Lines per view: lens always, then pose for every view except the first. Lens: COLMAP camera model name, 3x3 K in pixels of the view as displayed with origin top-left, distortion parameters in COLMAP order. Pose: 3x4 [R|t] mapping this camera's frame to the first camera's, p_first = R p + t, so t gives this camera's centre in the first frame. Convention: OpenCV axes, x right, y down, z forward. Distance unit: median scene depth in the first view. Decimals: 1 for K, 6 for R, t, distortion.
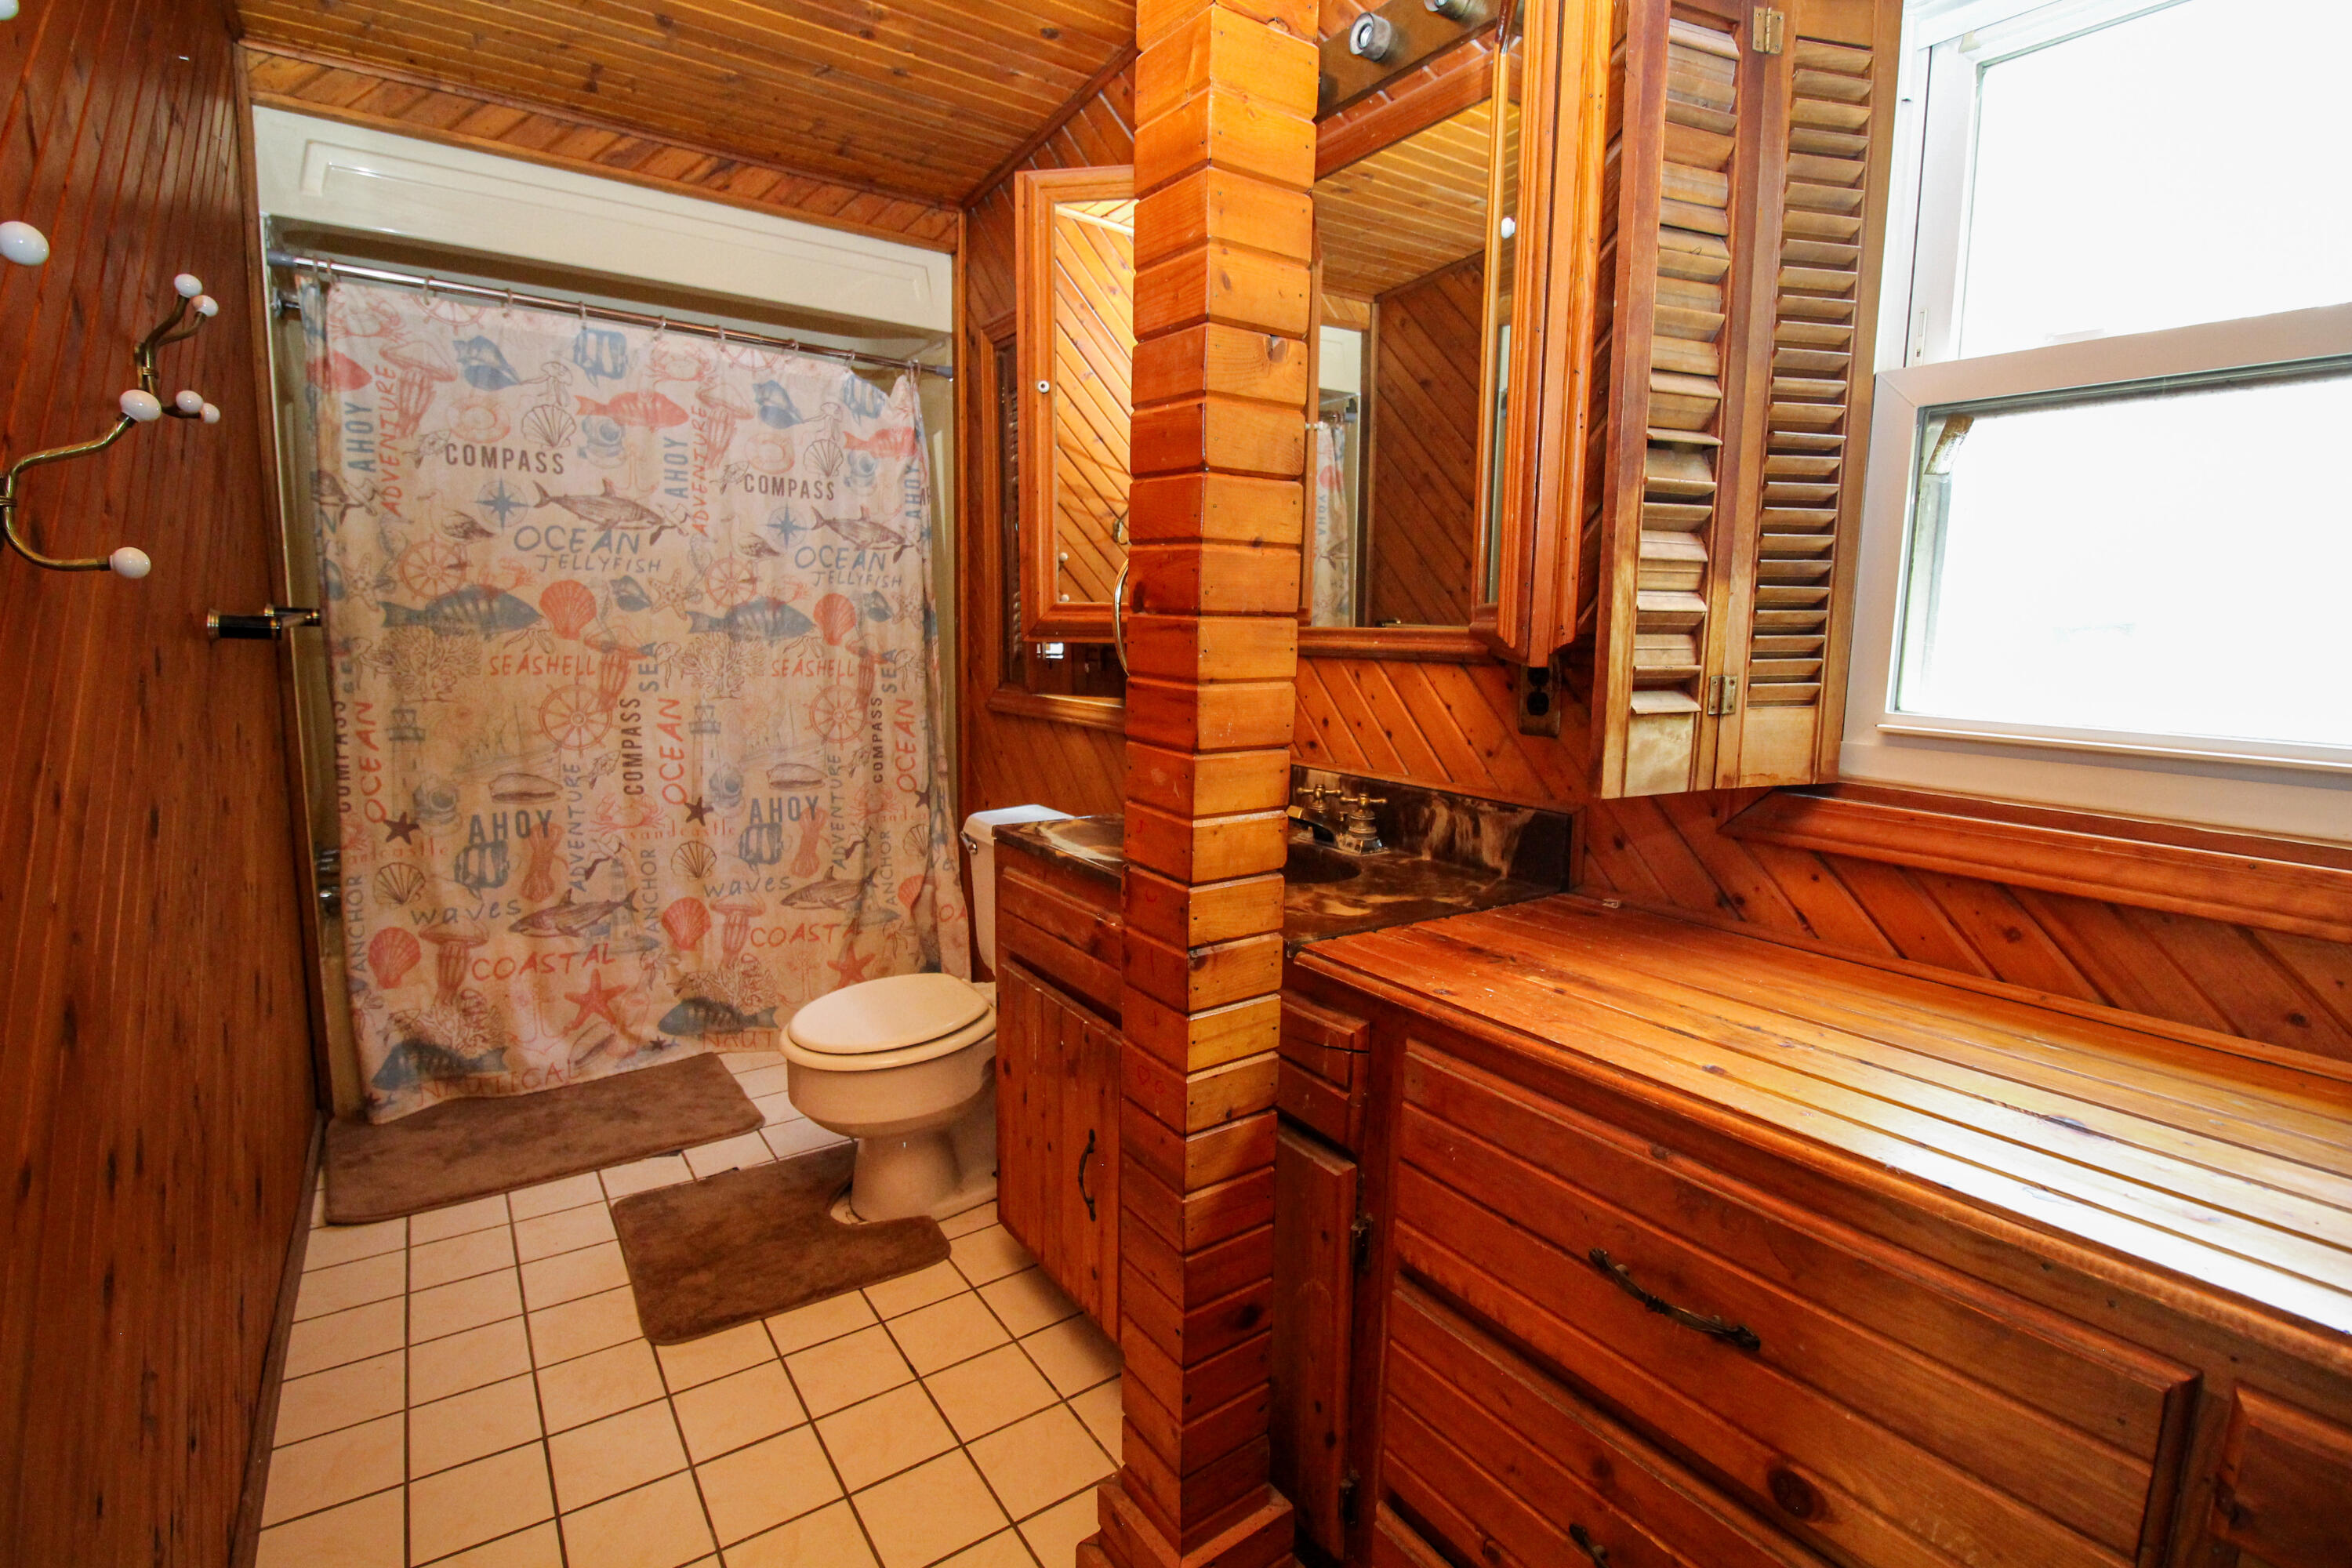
lens RADIAL K [[1086.3, 0, 1180.7], [0, 1086.3, 776.3], [0, 0, 1]] dist [0.001108, -0.012573]
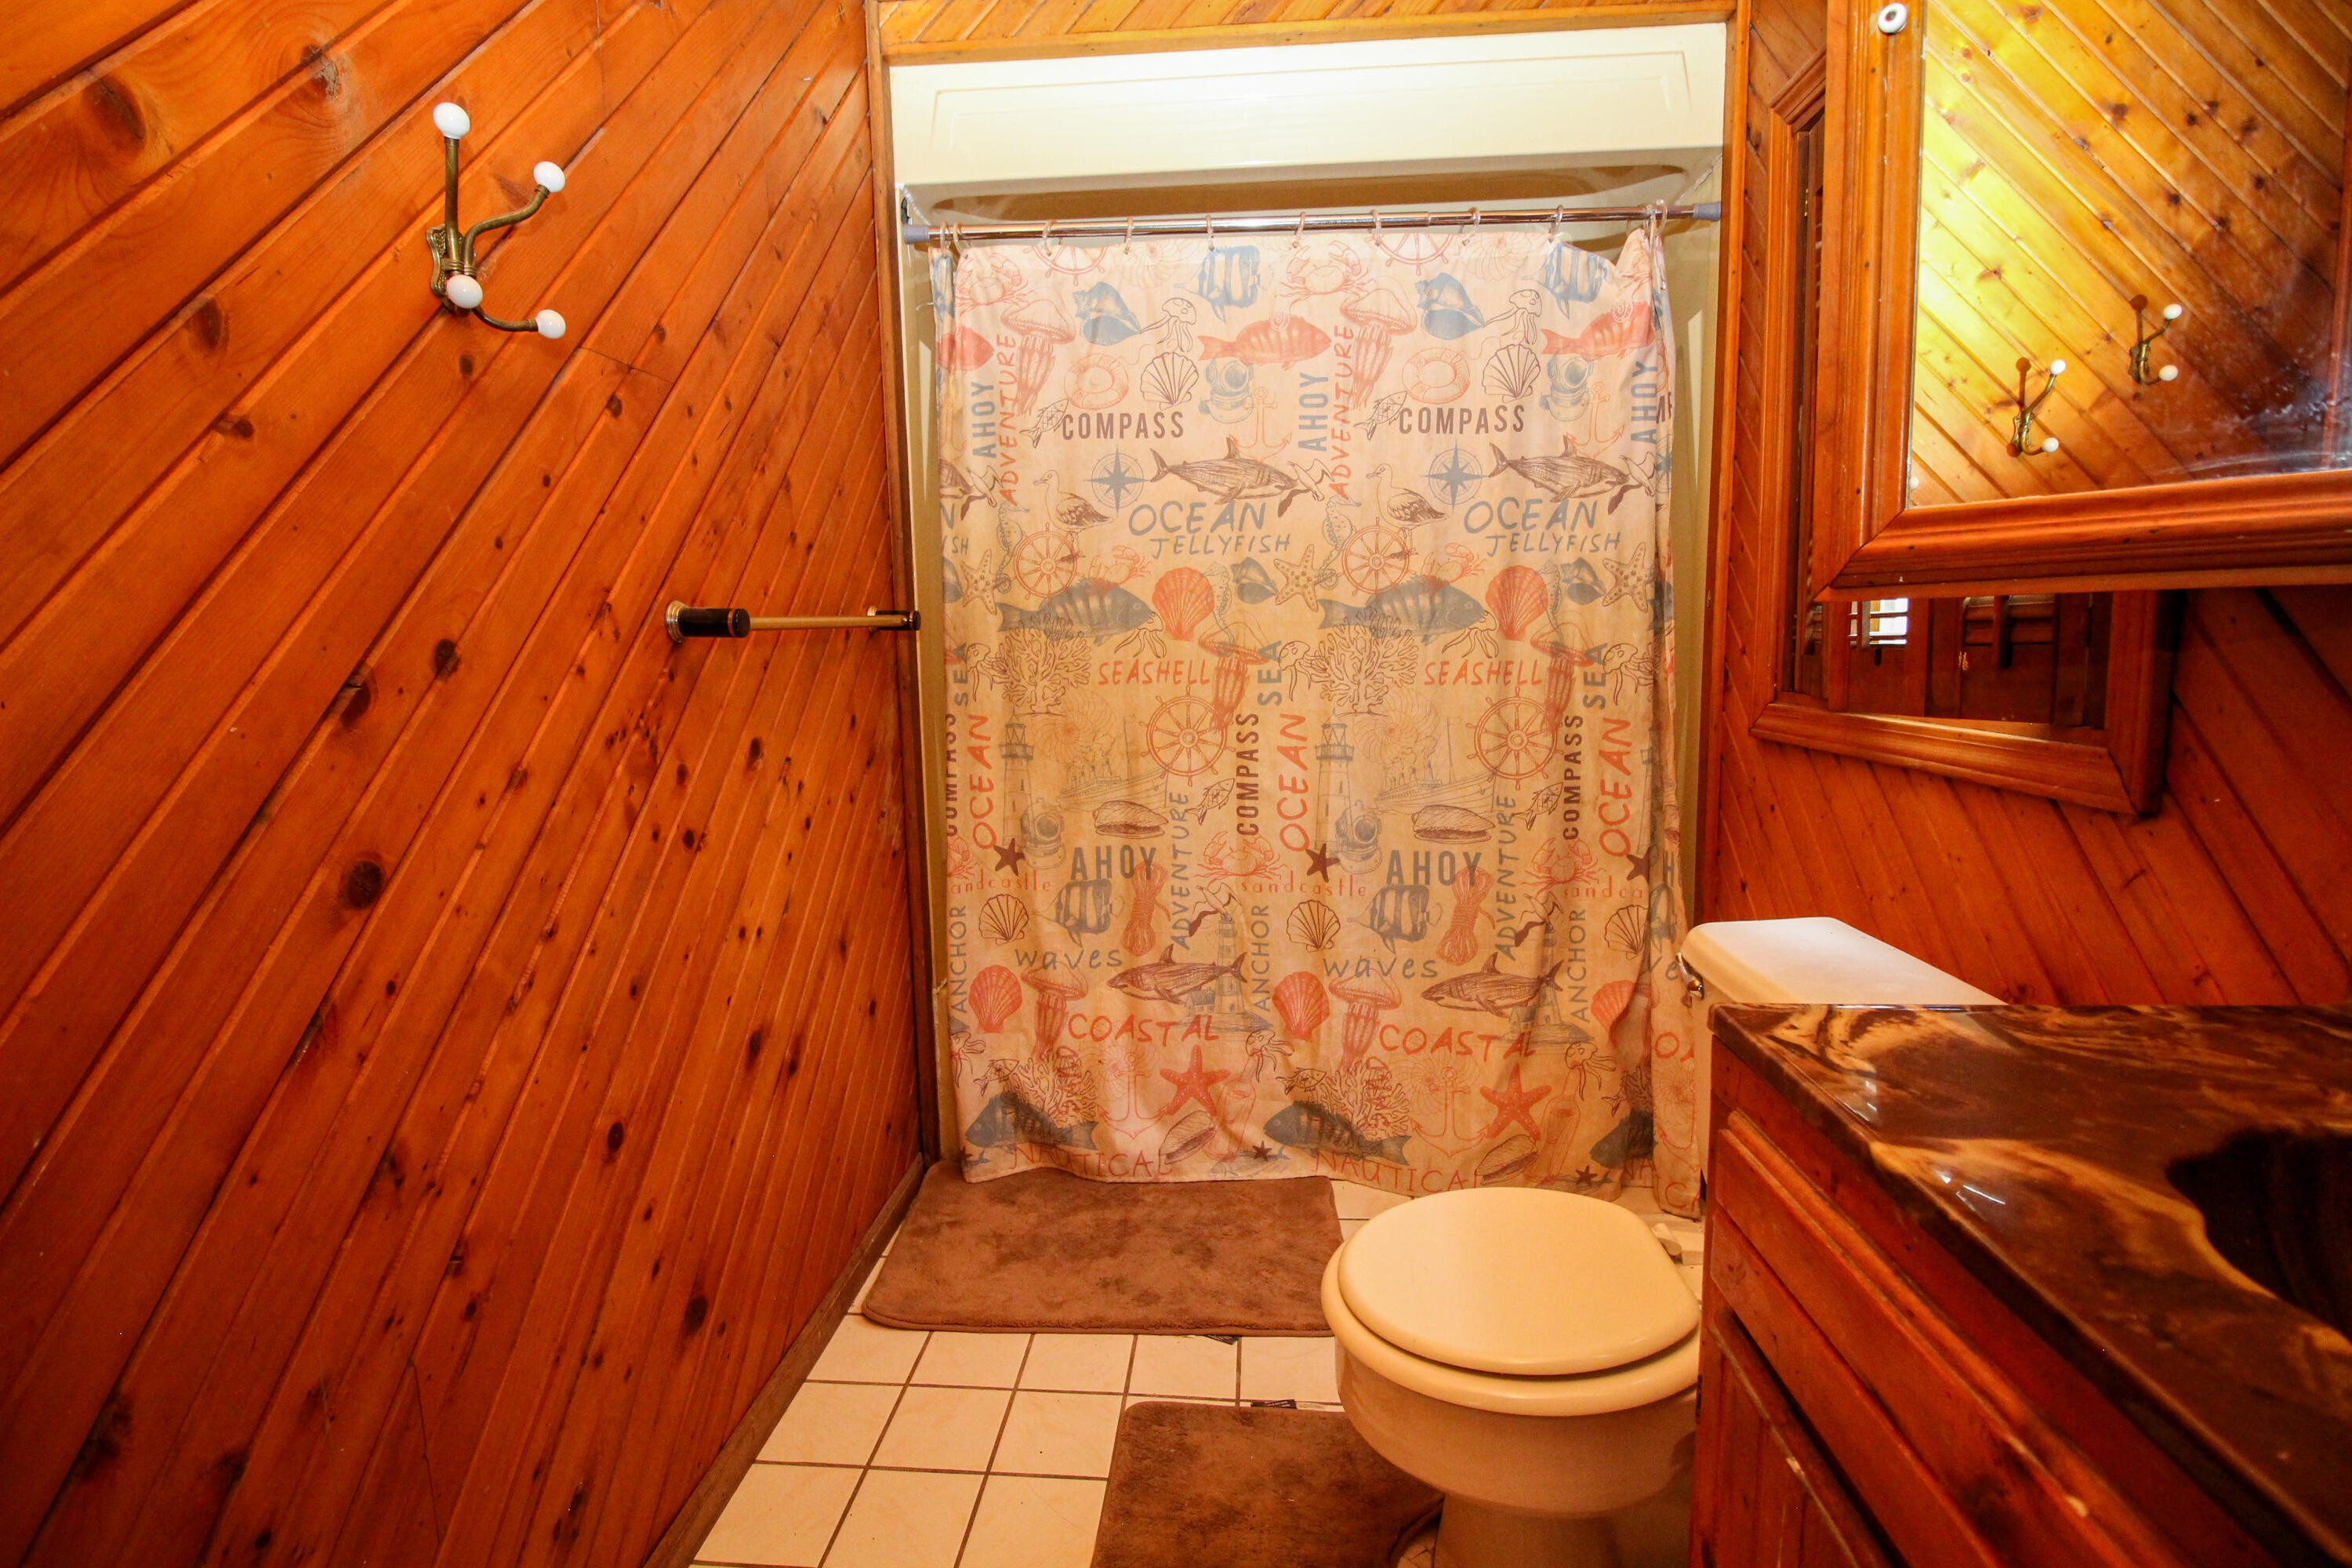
lens RADIAL K [[1086.3, 0, 1180.7], [0, 1086.3, 776.3], [0, 0, 1]] dist [0.001108, -0.012573]
pose [[0.774316, 0.046100, -0.631118, -0.043700], [-0.053466, 0.998543, 0.007341, -0.029294], [0.630537, 0.028059, 0.775652, 0.356254]]
